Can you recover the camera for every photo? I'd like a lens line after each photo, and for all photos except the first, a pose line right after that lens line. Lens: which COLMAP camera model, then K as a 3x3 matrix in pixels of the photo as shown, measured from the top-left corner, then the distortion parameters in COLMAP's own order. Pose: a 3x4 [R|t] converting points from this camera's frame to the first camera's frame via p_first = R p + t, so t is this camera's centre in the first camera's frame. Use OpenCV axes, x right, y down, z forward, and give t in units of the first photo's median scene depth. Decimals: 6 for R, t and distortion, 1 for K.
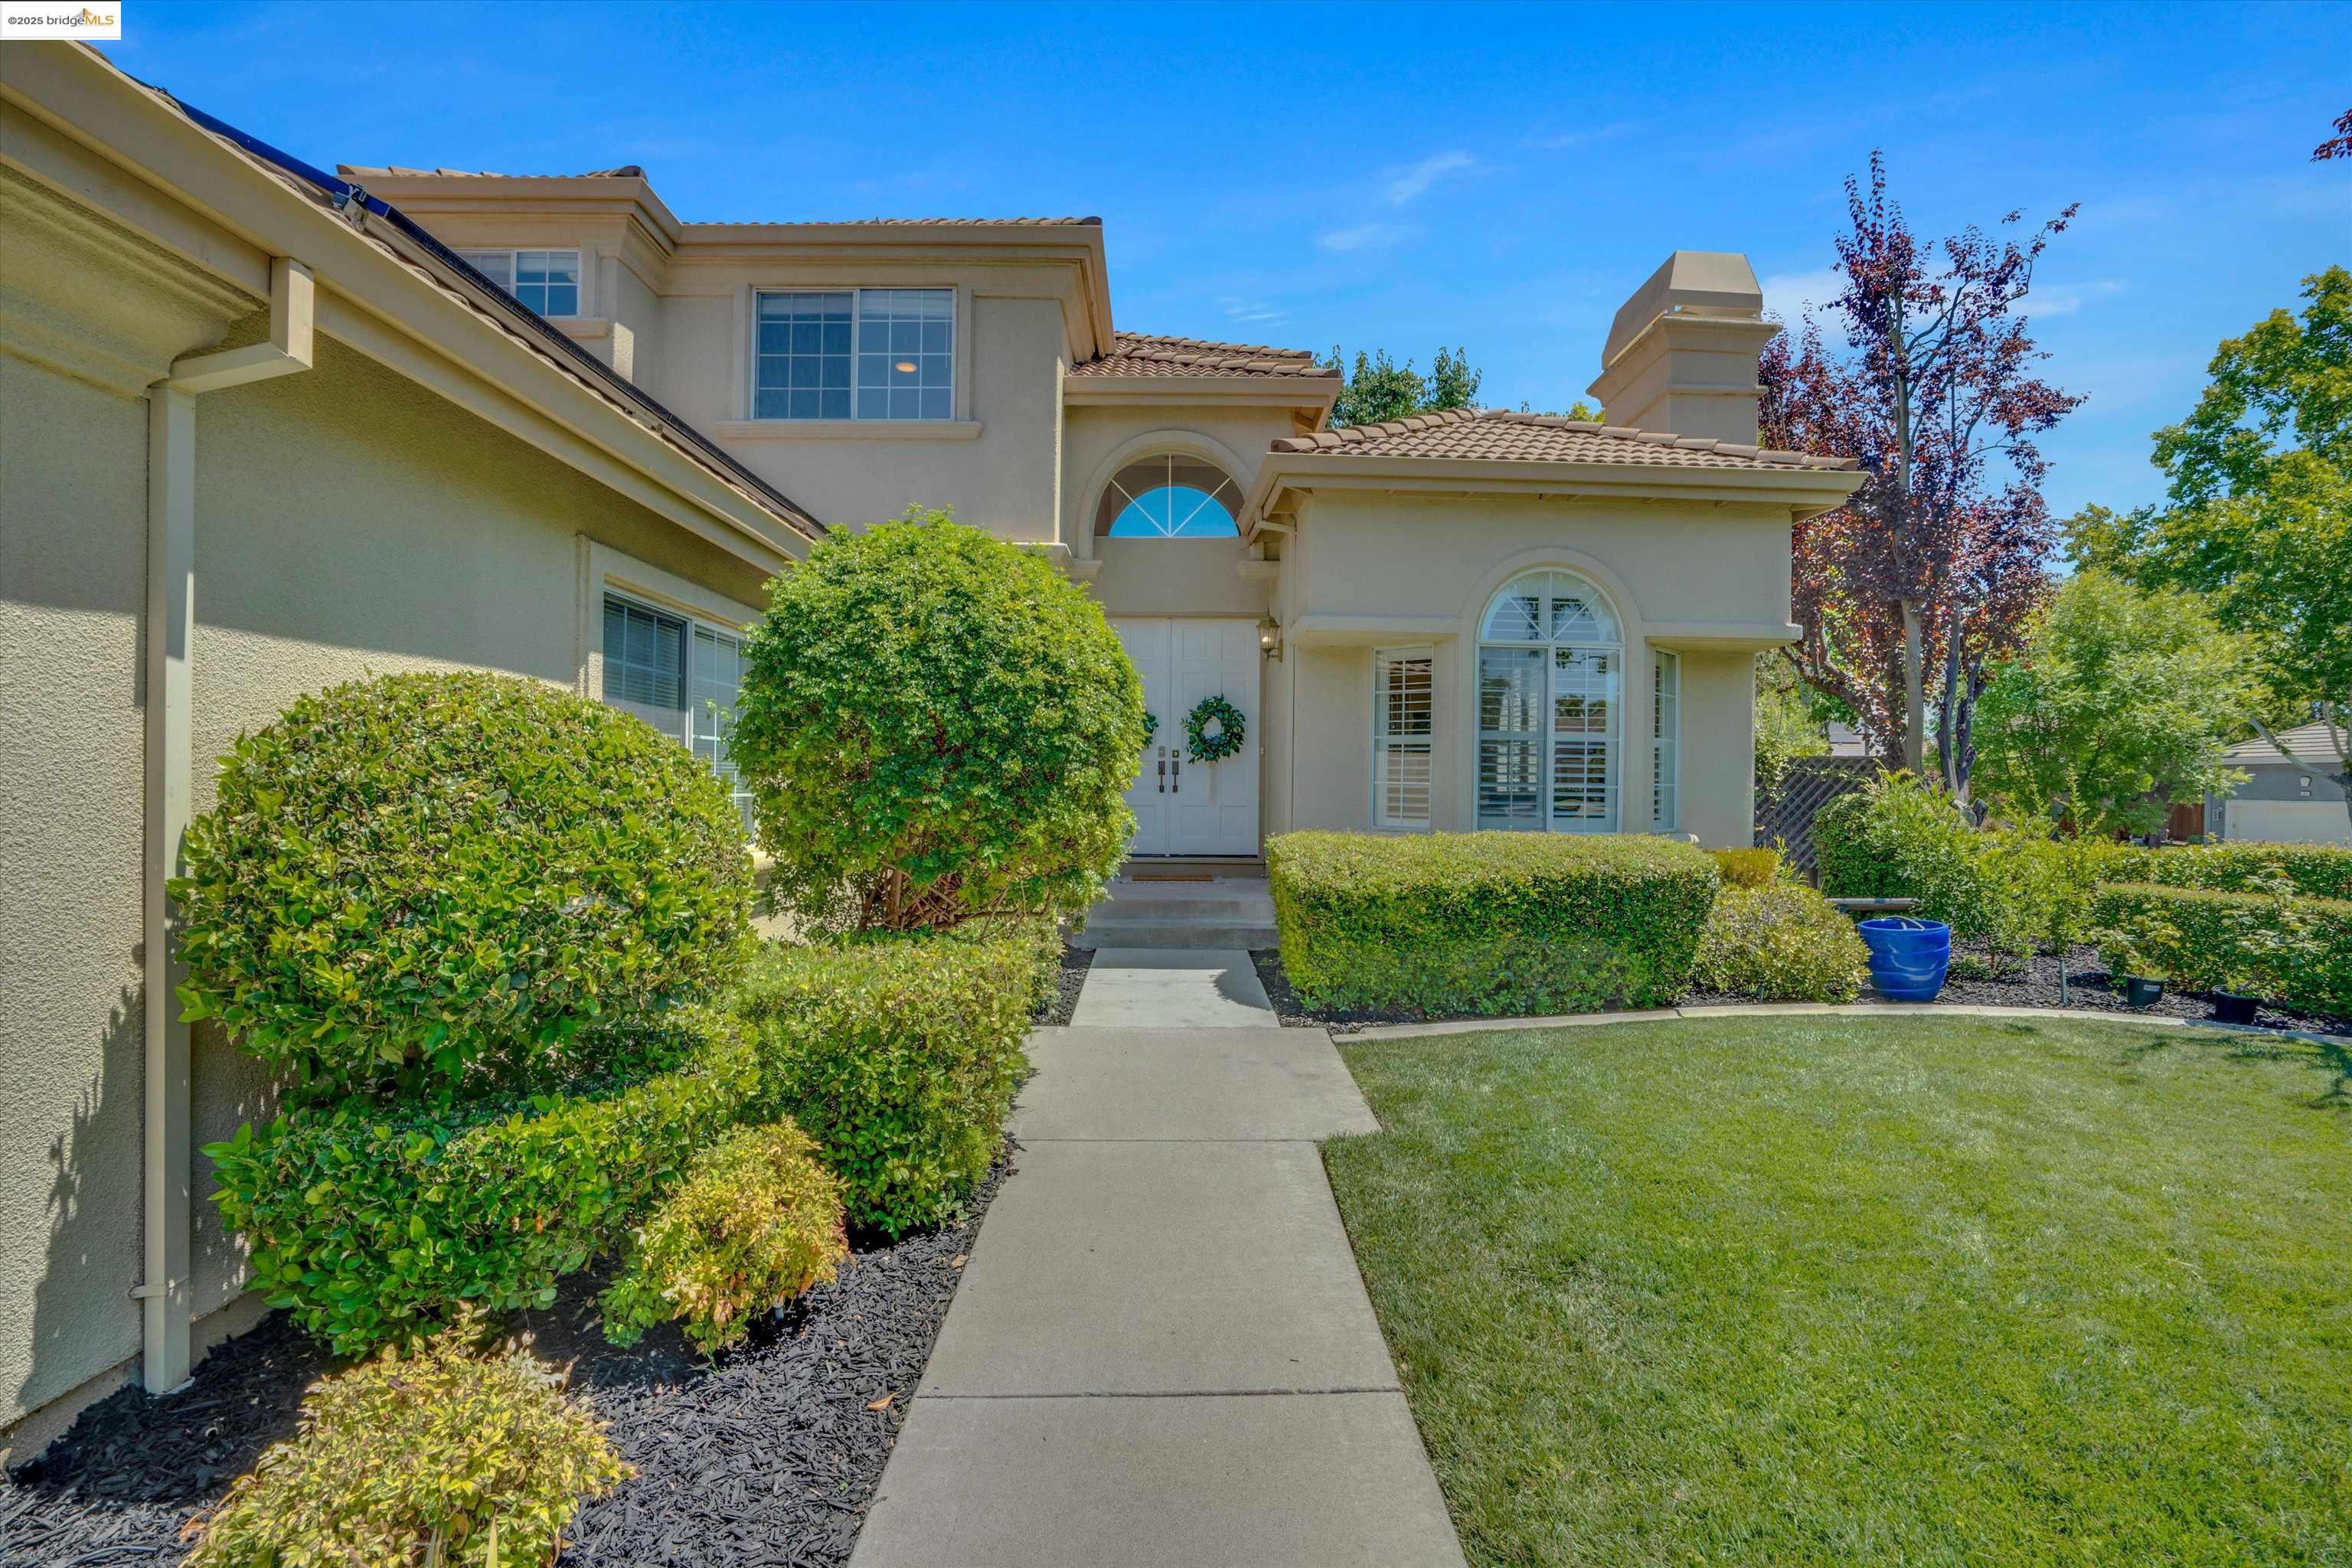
lens RADIAL K [[1115.7, 0, 1163.3], [0, 1115.7, 790.2], [0, 0, 1]] dist [-0.070479, 0.025210]
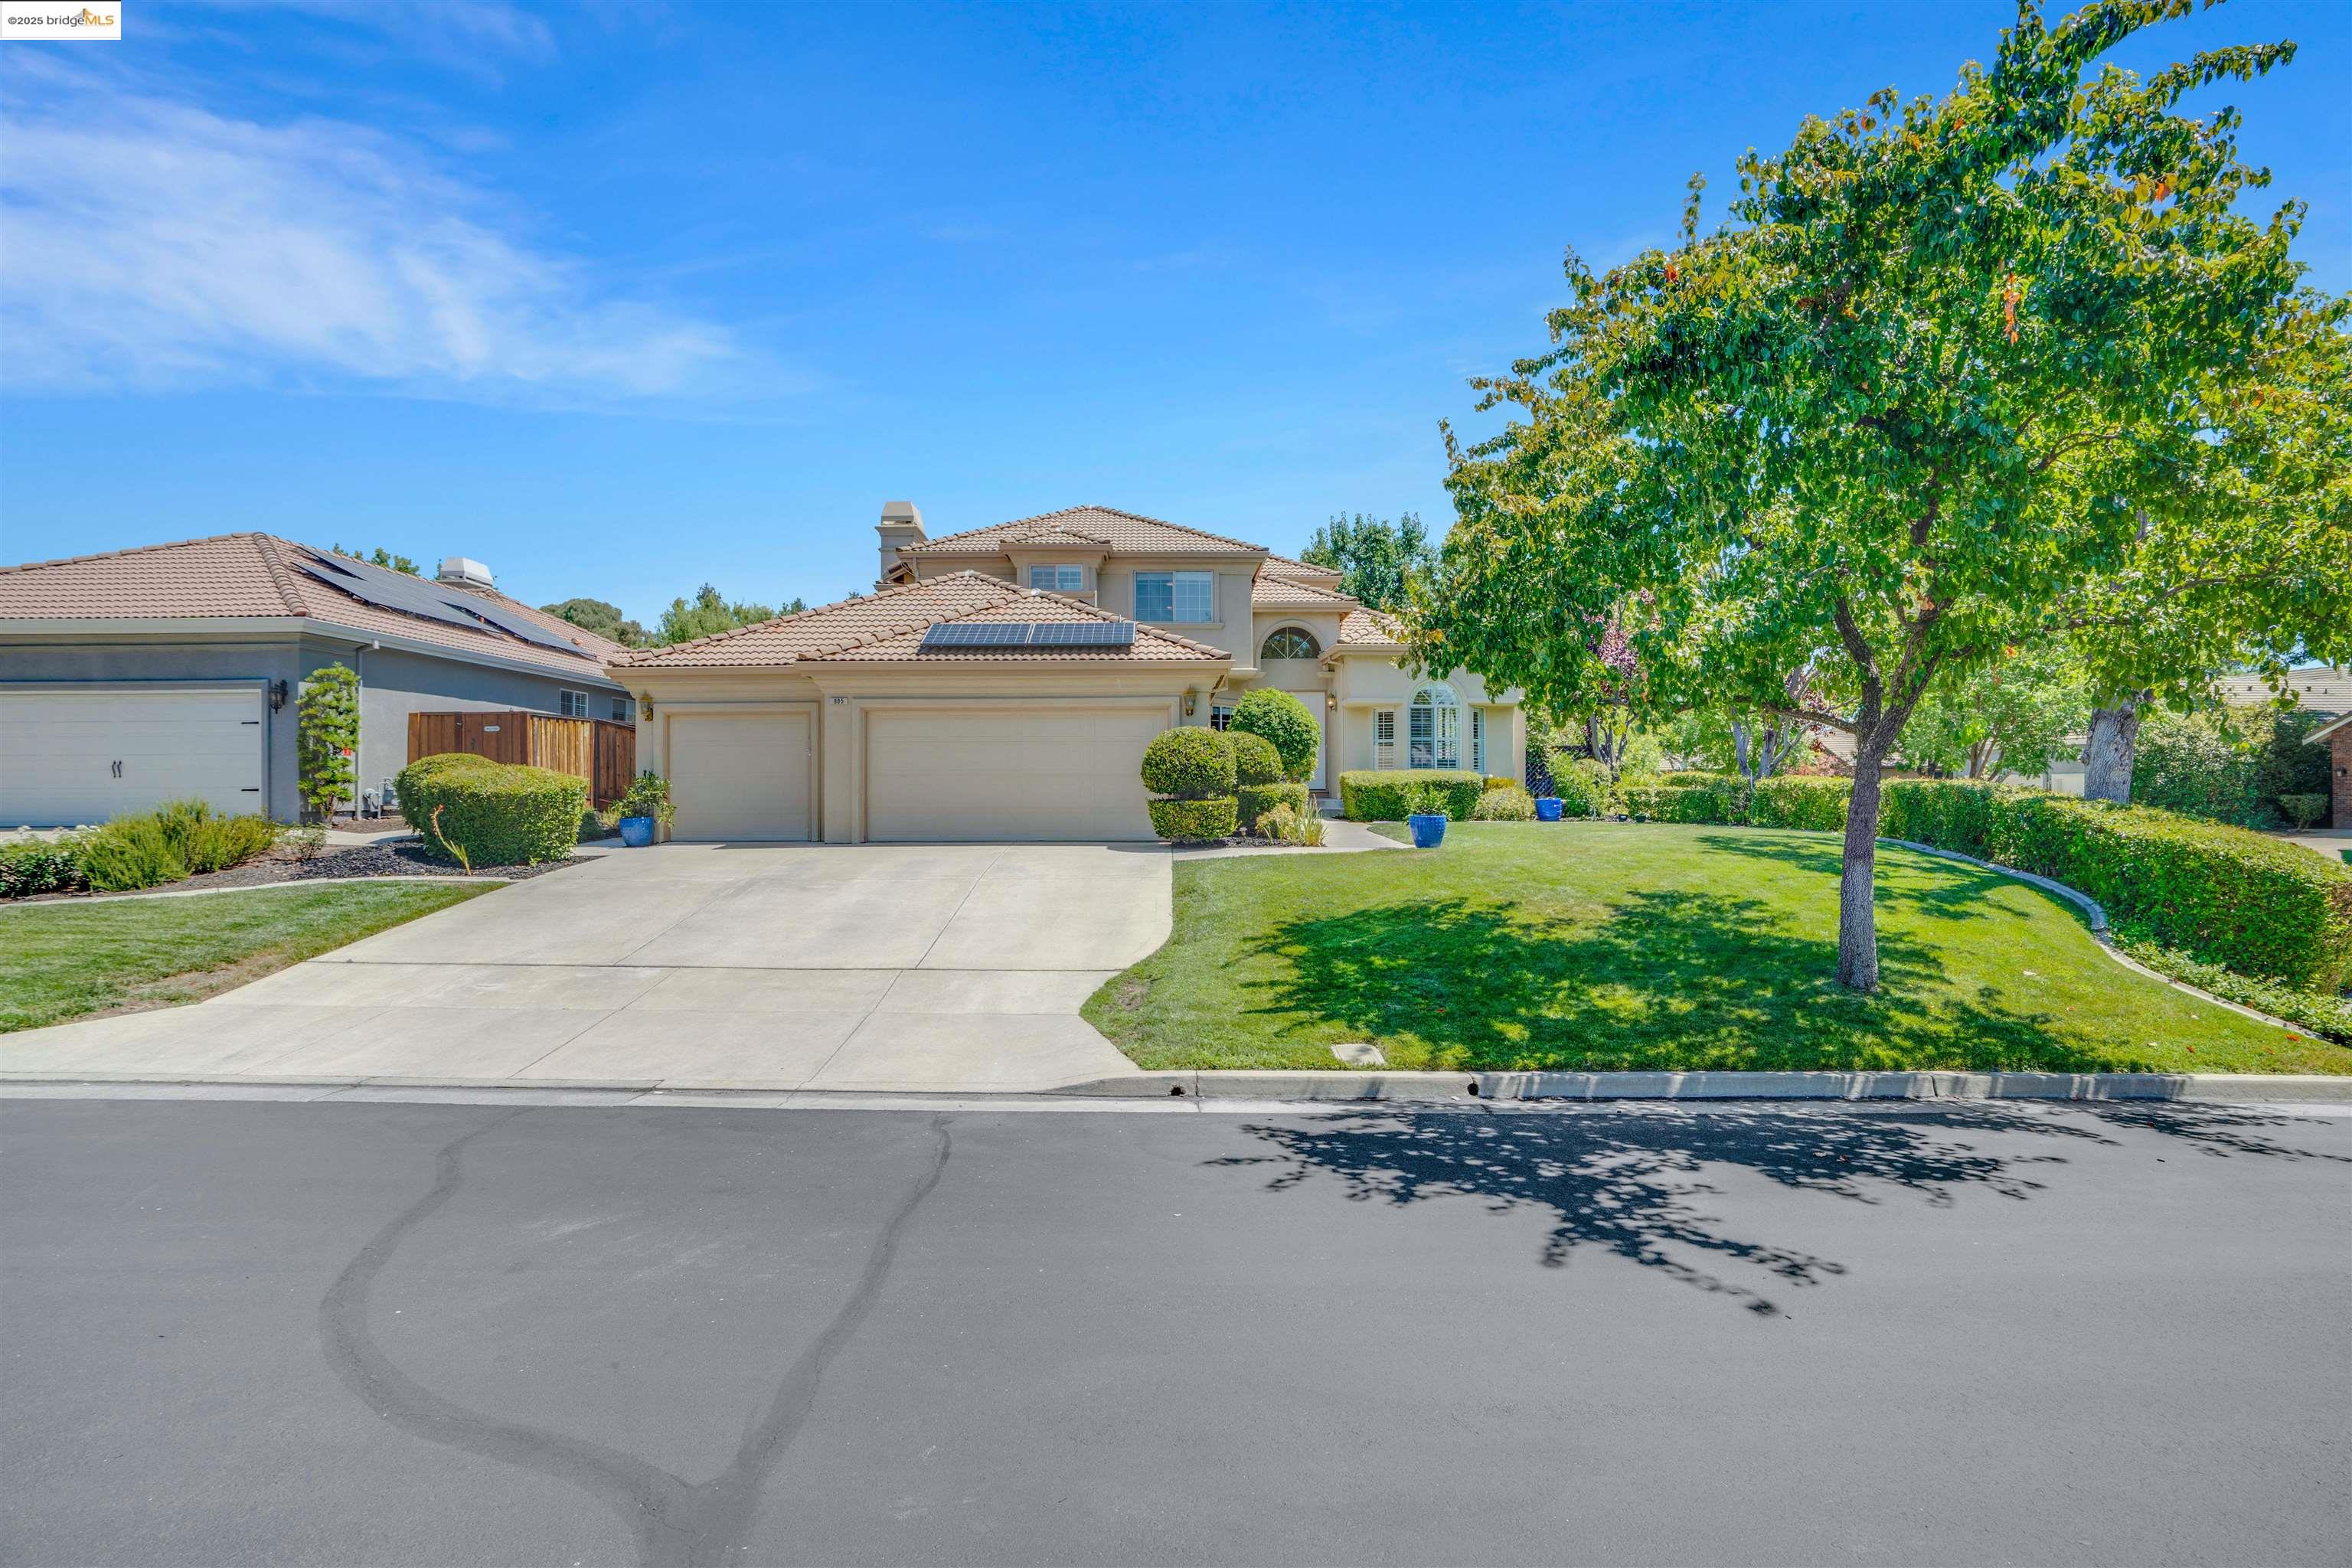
lens RADIAL K [[1115.7, 0, 1163.3], [0, 1115.7, 790.2], [0, 0, 1]] dist [-0.070479, 0.025210]
pose [[0.999839, -0.014246, 0.010918, -0.354860], [0.014312, 0.999880, -0.005927, 0.083655], [-0.010832, 0.006082, 0.999923, -1.719274]]
